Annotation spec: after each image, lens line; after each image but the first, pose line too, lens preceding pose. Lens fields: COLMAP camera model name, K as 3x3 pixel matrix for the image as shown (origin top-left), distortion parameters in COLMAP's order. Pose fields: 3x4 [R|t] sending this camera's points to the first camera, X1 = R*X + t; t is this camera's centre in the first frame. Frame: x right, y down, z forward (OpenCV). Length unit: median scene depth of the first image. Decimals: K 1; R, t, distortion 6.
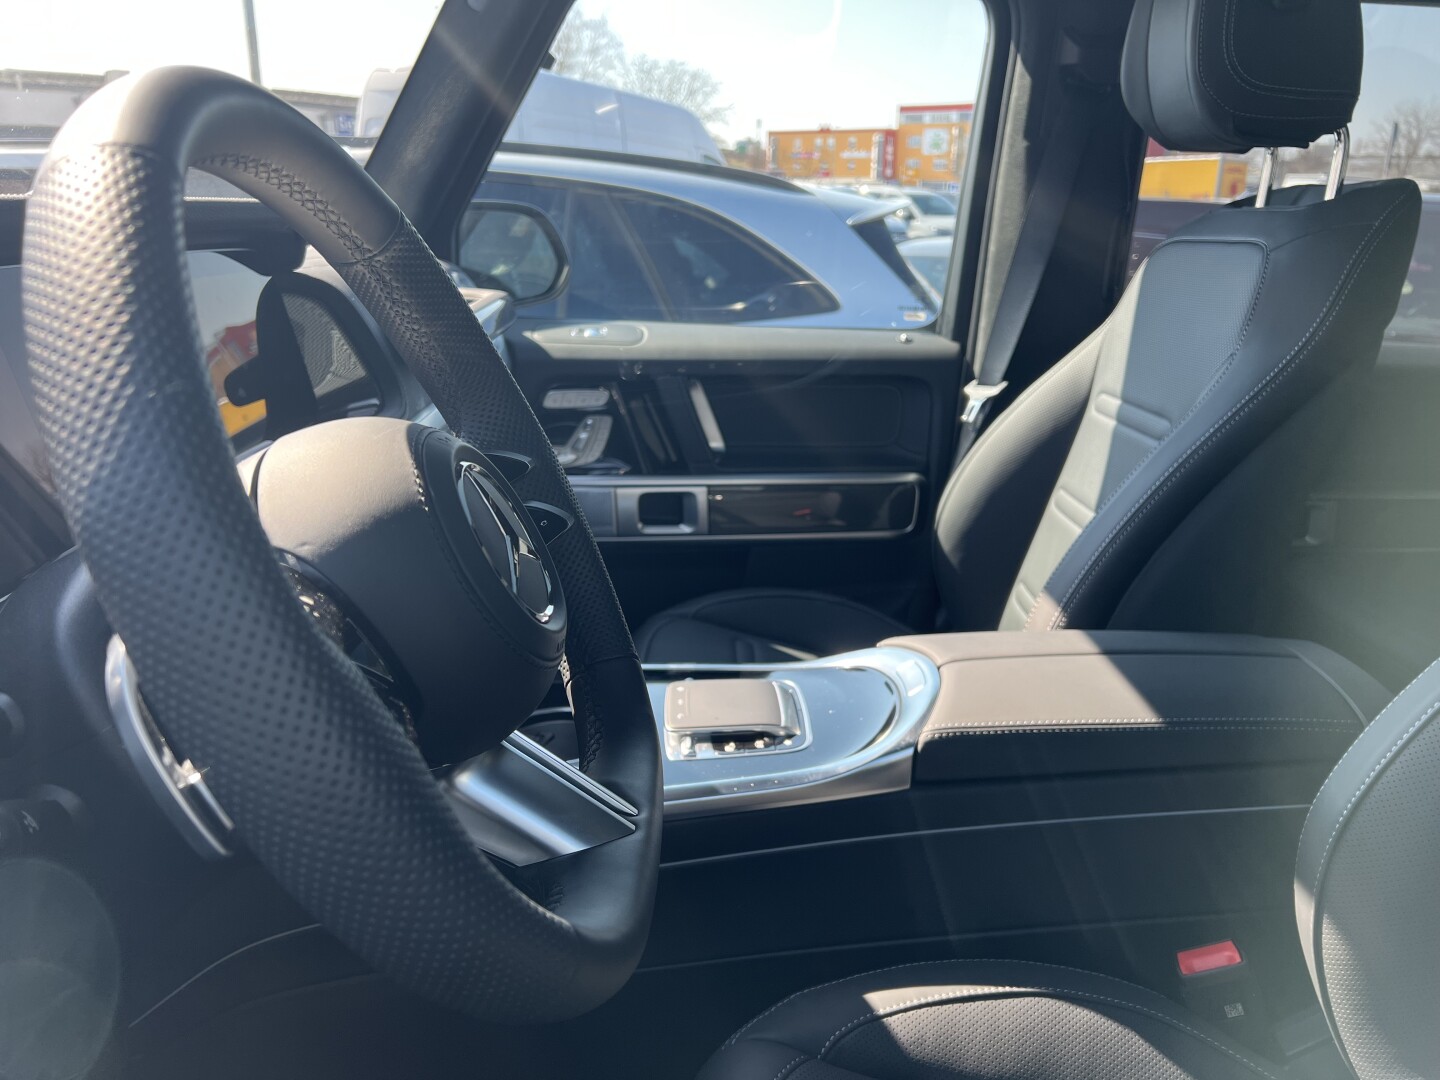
lens RADIAL K [[1079.6, 0, 723.5], [0, 1079.6, 550.1], [0, 0, 1]] dist [0.057622, -0.065348]
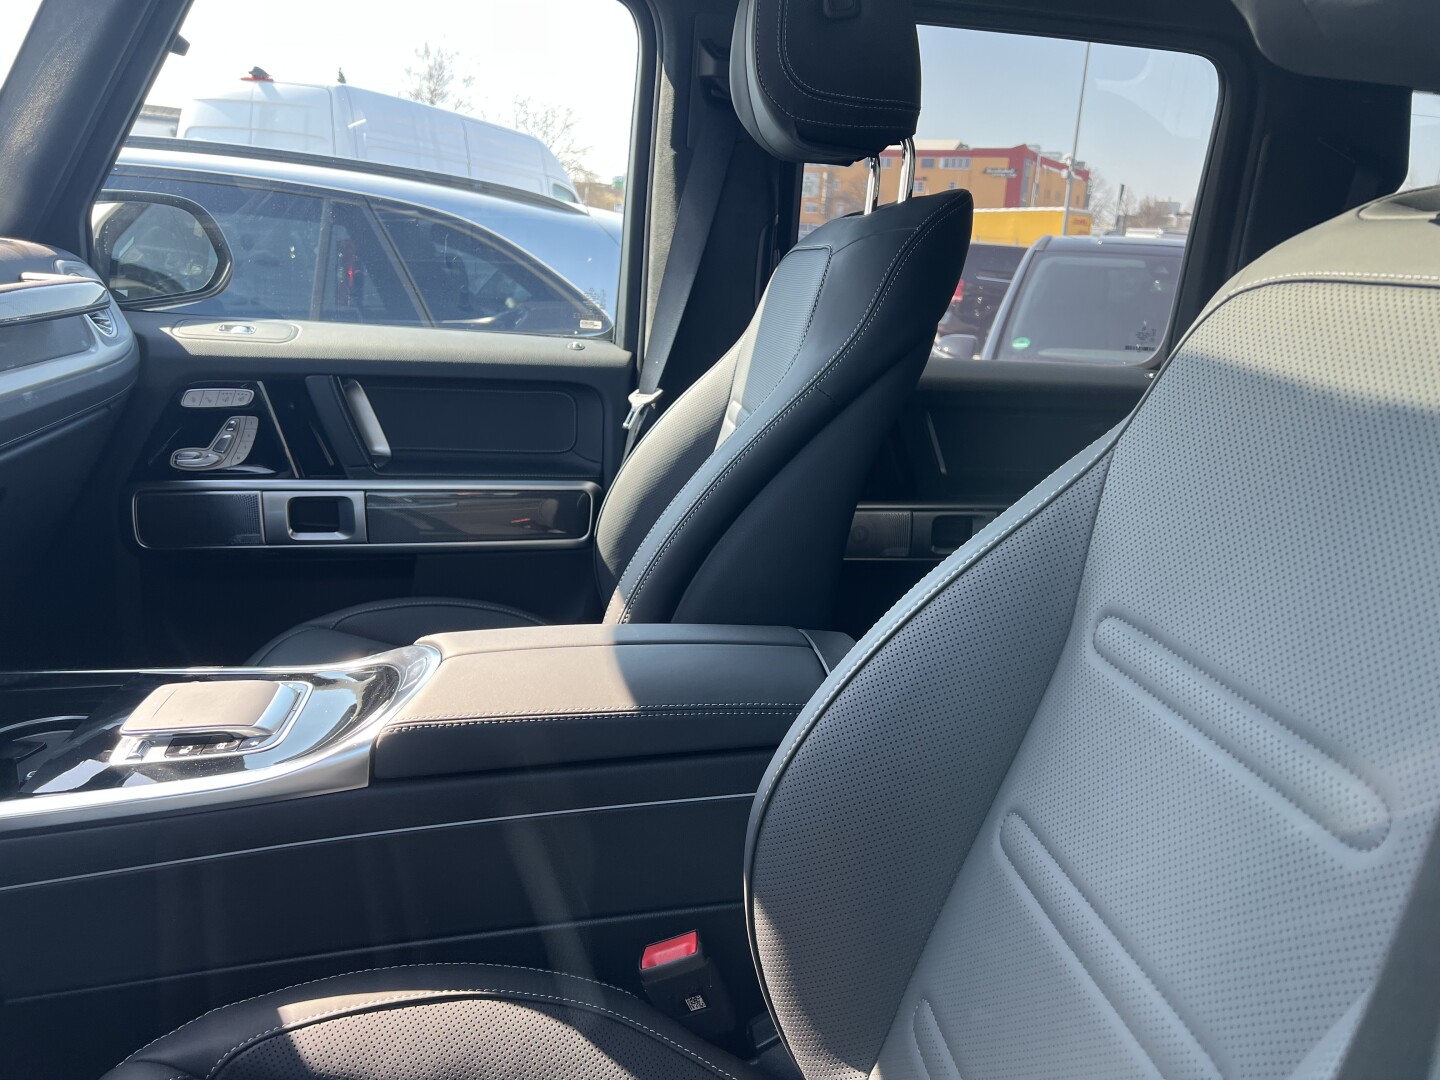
lens RADIAL K [[1079.6, 0, 734.0], [0, 1079.6, 549.6], [0, 0, 1]] dist [0.057622, -0.065348]
pose [[0.993241, 0.001048, 0.116064, 0.214790], [0.002579, 0.999513, -0.031099, 0.024519], [-0.116040, 0.031188, 0.992755, 0.007275]]
